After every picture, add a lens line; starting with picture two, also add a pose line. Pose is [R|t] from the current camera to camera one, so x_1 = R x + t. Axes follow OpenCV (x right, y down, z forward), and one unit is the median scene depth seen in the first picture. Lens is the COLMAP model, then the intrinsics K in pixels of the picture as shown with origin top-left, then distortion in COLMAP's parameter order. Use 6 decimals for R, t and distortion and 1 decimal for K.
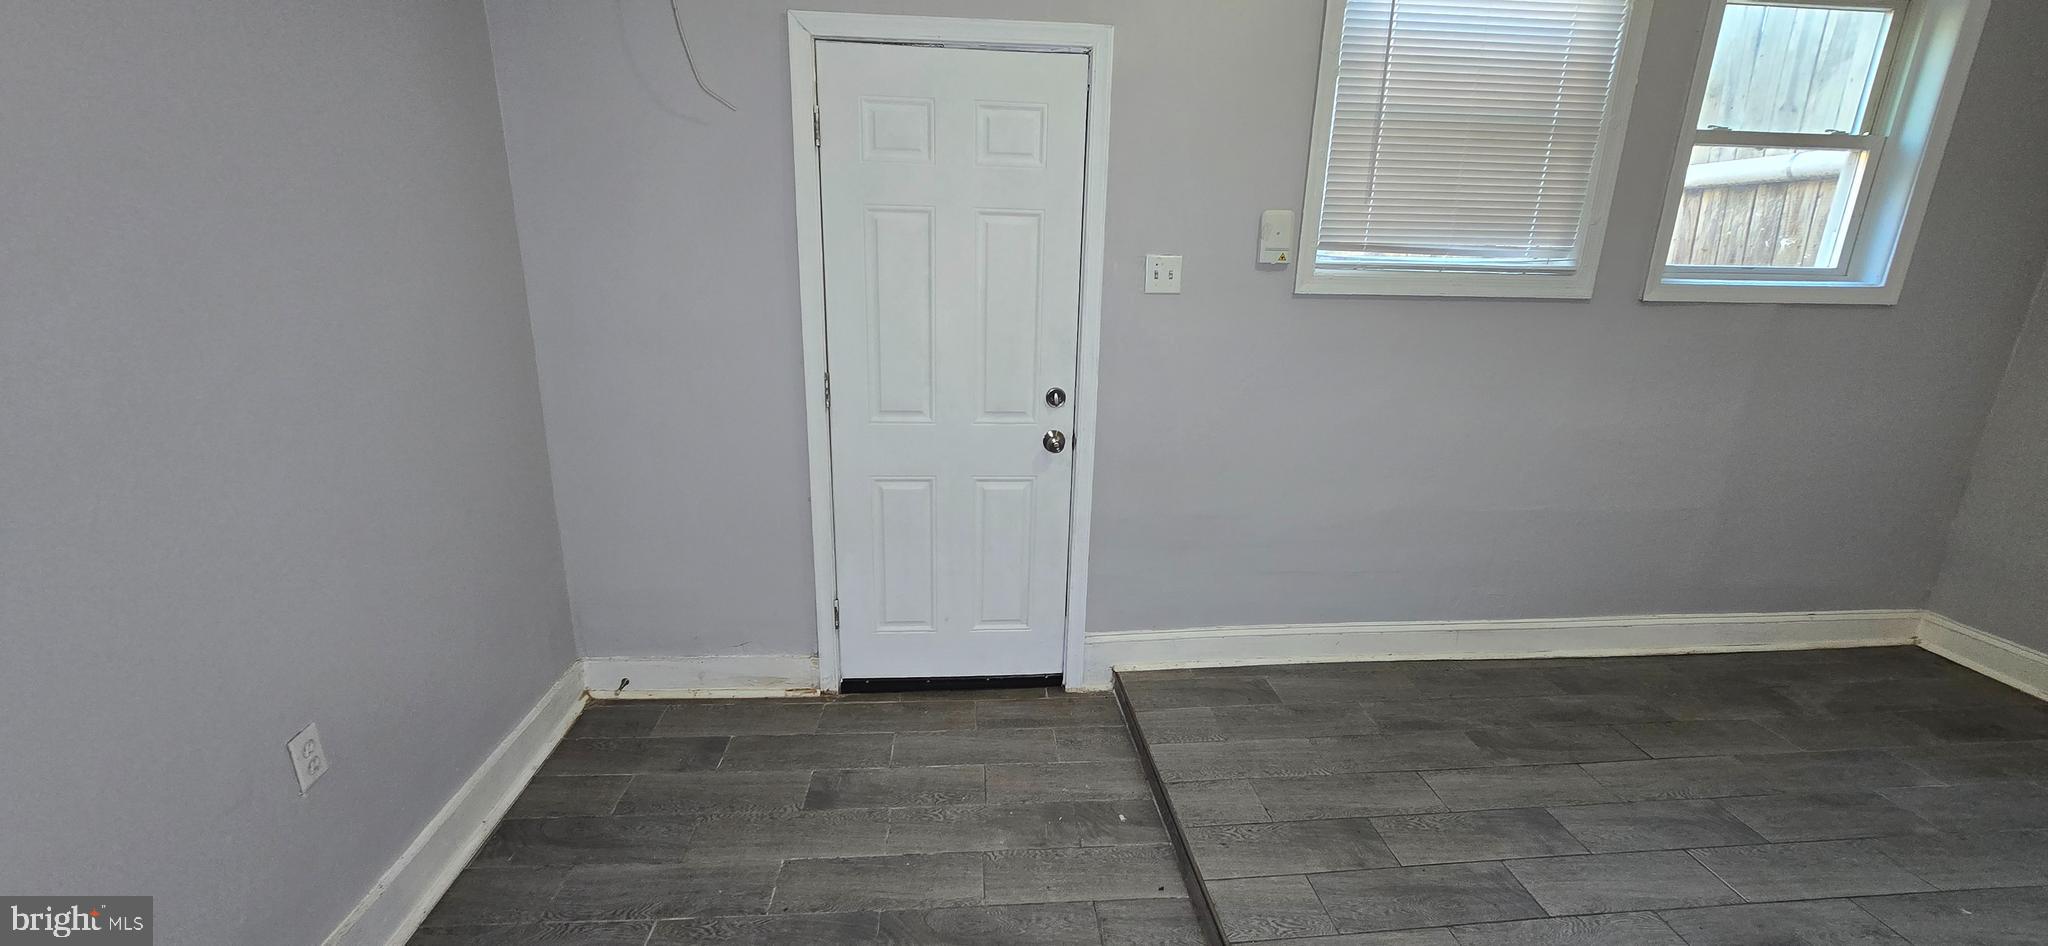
lens RADIAL K [[829.8, 0, 1028.3], [0, 829.8, 479.0], [0, 0, 1]] dist [-0.020264, 0.005431]
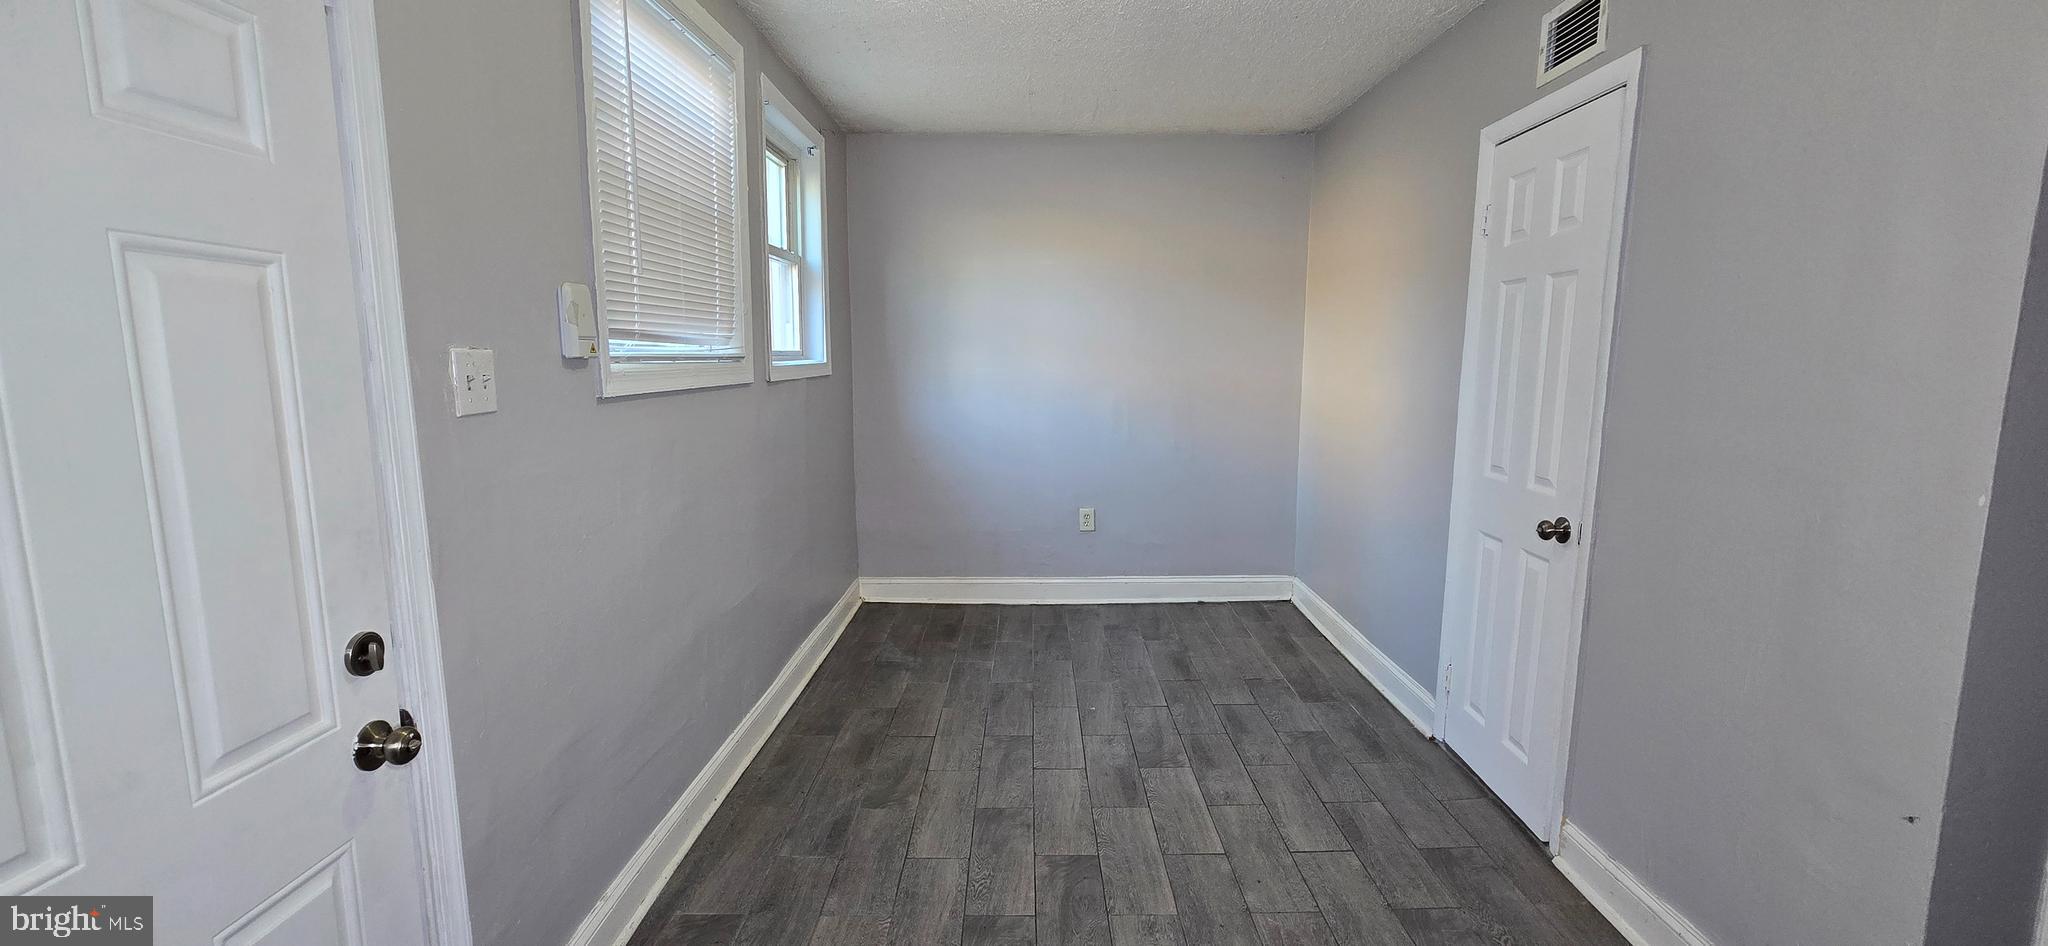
lens RADIAL K [[829.8, 0, 1028.3], [0, 829.8, 479.0], [0, 0, 1]] dist [-0.020264, 0.005431]
pose [[0.093841, -0.165951, 0.981659, -0.367736], [0.278576, 0.951001, 0.134138, -0.149360], [-0.955819, 0.260879, 0.135473, 0.563856]]
